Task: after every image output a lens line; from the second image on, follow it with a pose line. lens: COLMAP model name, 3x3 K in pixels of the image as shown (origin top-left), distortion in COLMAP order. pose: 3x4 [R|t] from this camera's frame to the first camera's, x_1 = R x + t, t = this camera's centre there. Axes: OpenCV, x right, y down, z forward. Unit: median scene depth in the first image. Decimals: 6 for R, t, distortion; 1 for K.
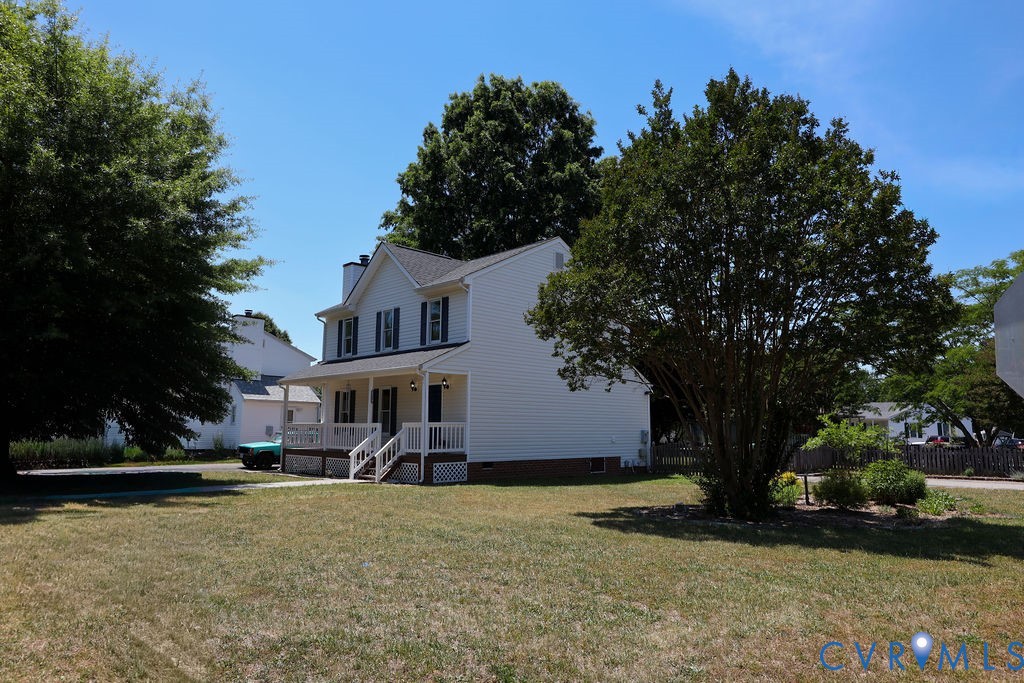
lens RADIAL K [[679.1, 0, 512.3], [0, 679.1, 345.4], [0, 0, 1]] dist [-0.023817, -0.000564]
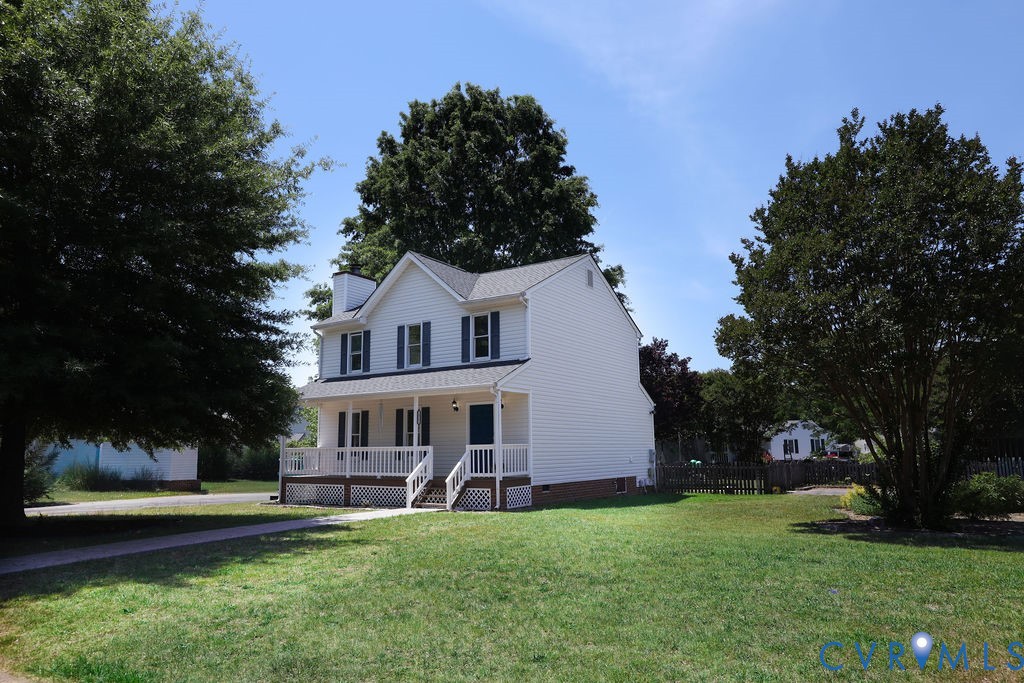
lens RADIAL K [[694.9, 0, 512.0], [0, 694.9, 341.5], [0, 0, 1]] dist [-0.001710, 0.000174]
pose [[0.975551, 0.016522, 0.219152, -0.277960], [-0.009136, 0.999357, -0.034674, 0.003928], [-0.219584, 0.031824, 0.975074, 0.045055]]
